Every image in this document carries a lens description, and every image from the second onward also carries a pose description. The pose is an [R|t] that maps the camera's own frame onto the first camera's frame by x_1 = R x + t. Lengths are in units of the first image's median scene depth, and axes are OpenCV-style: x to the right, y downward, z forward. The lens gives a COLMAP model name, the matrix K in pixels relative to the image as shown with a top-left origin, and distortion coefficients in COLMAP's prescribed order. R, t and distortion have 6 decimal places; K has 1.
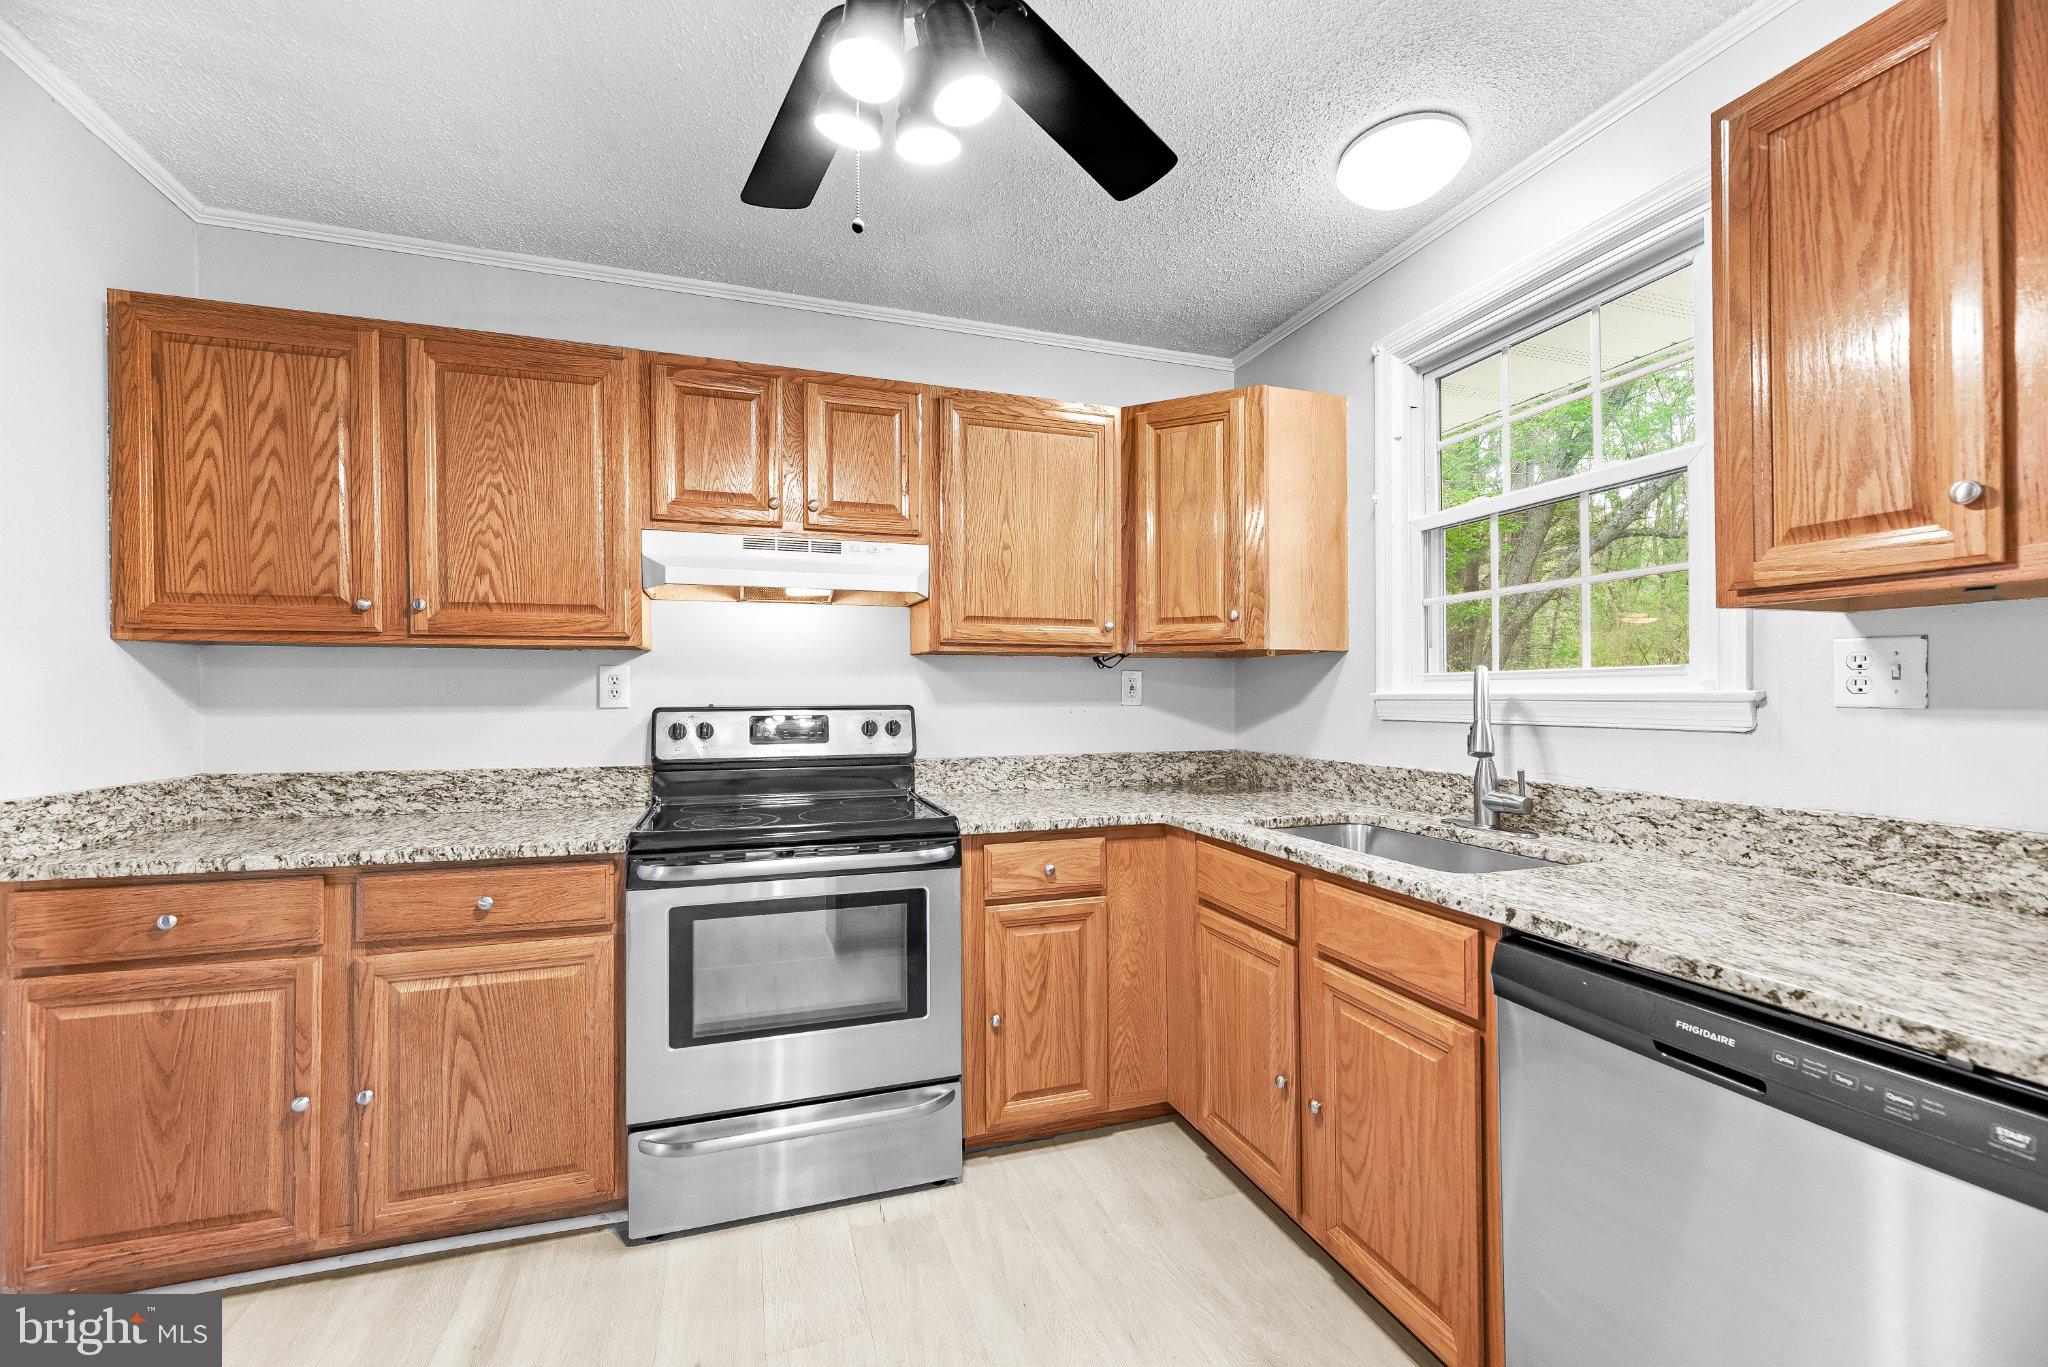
lens RADIAL K [[838.6, 0, 1015.6], [0, 838.6, 692.1], [0, 0, 1]] dist [0.001548, -0.000053]
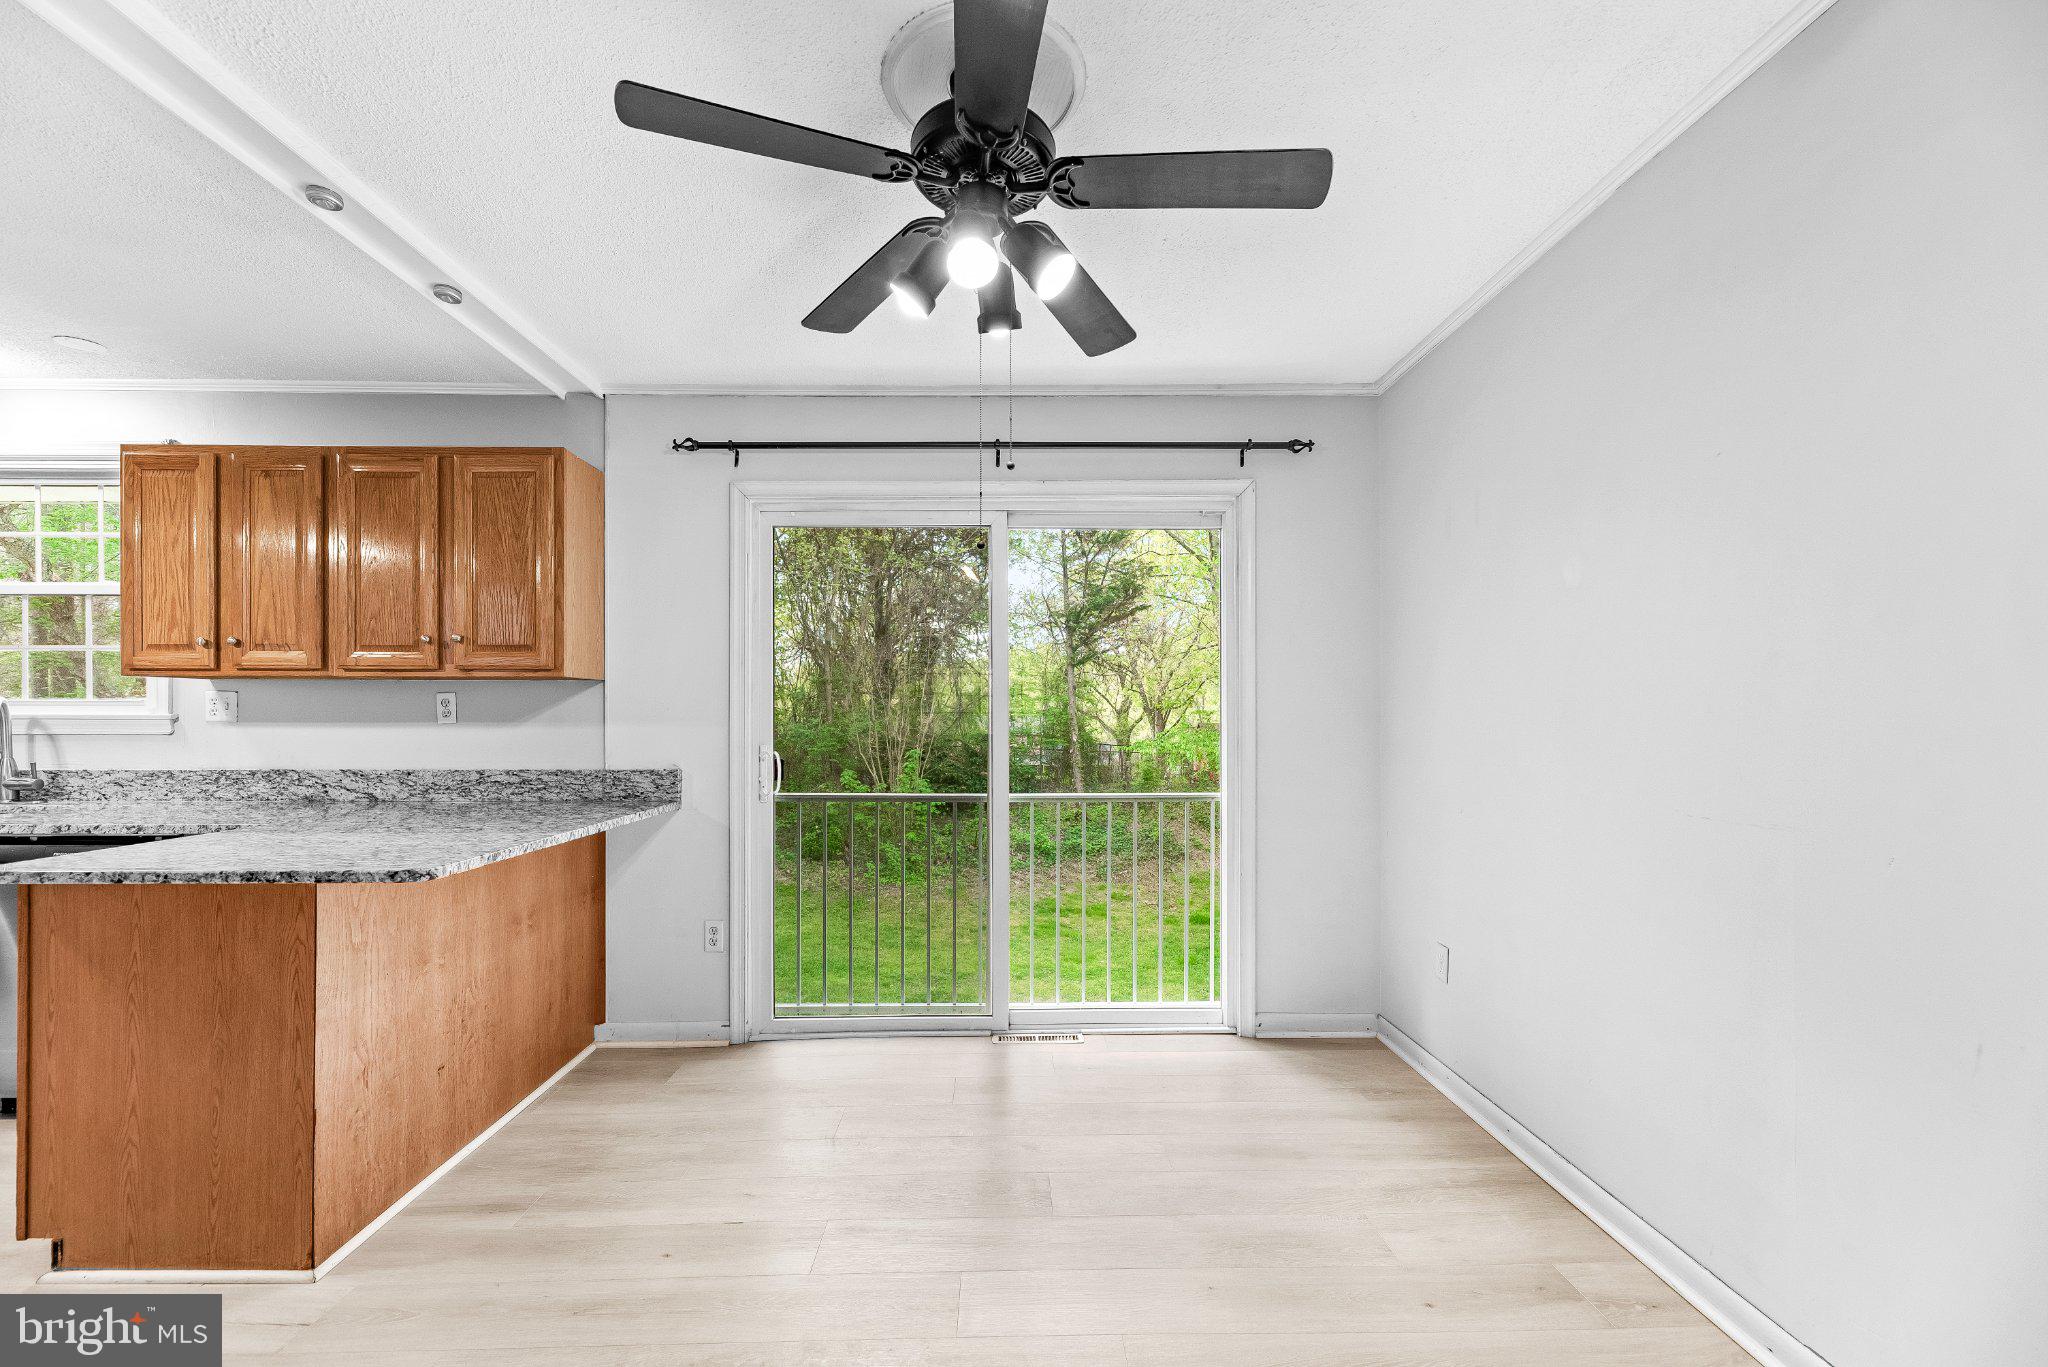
lens RADIAL K [[832.6, 0, 1015.7], [0, 832.6, 717.8], [0, 0, 1]] dist [0.001629, 0.000186]
pose [[0.298401, 0.002965, 0.954436, -0.320497], [-0.007482, 0.999972, -0.000768, -0.004439], [-0.954411, -0.006912, 0.298415, -1.128610]]
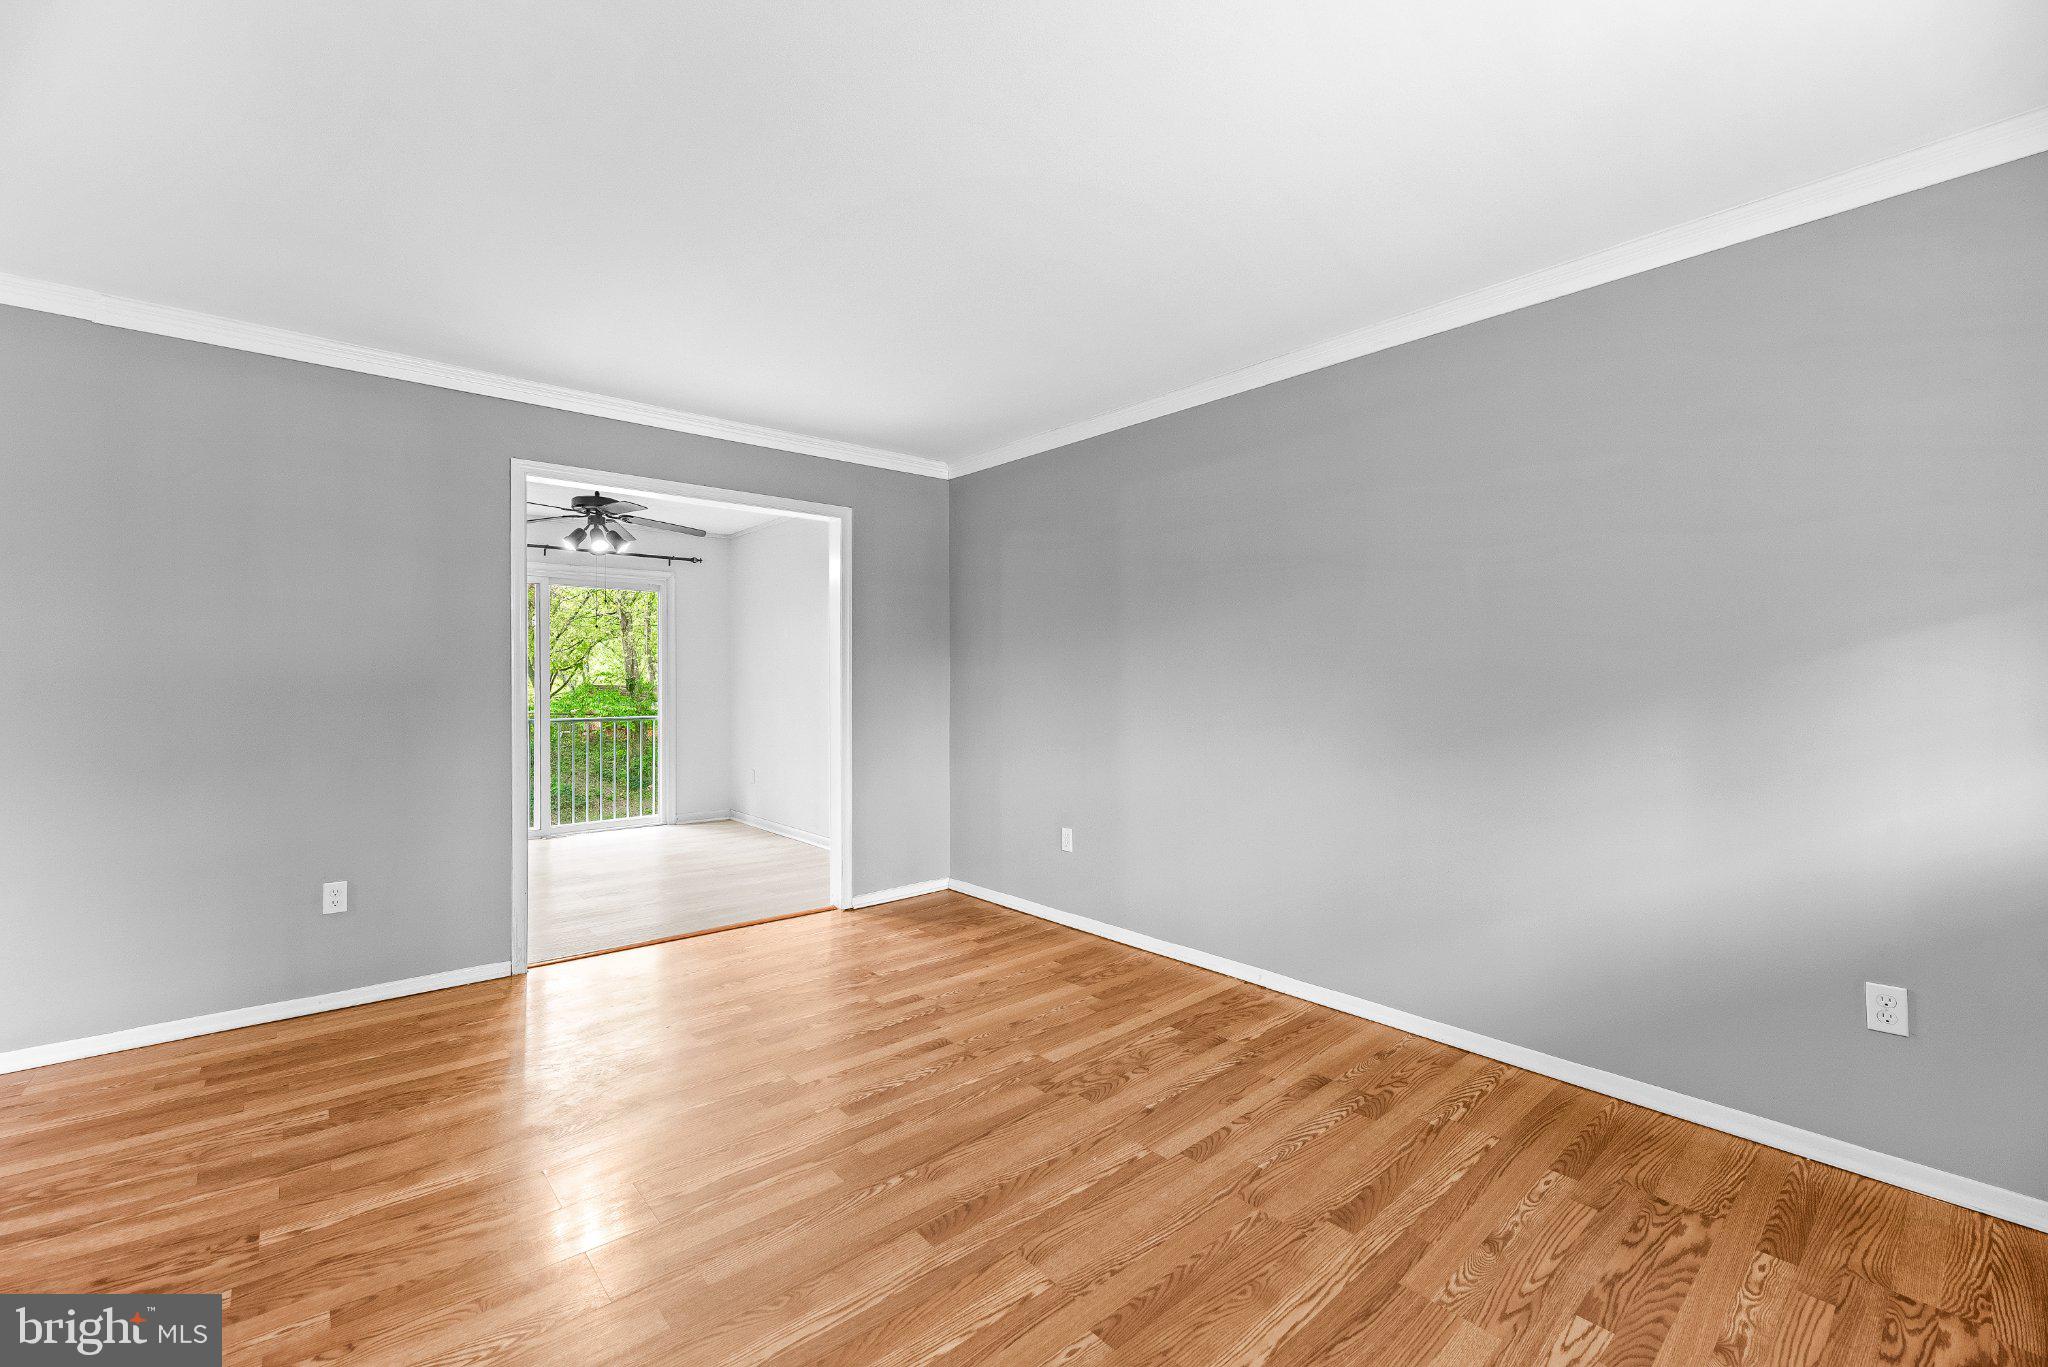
lens RADIAL K [[846.0, 0, 999.3], [0, 846.0, 686.5], [0, 0, 1]] dist [0.000403, -0.000146]
pose [[-0.367401, -0.005391, 0.930047, -2.341363], [-0.005959, 0.999976, 0.003442, -0.002114], [-0.930043, -0.004277, -0.367425, -1.054945]]
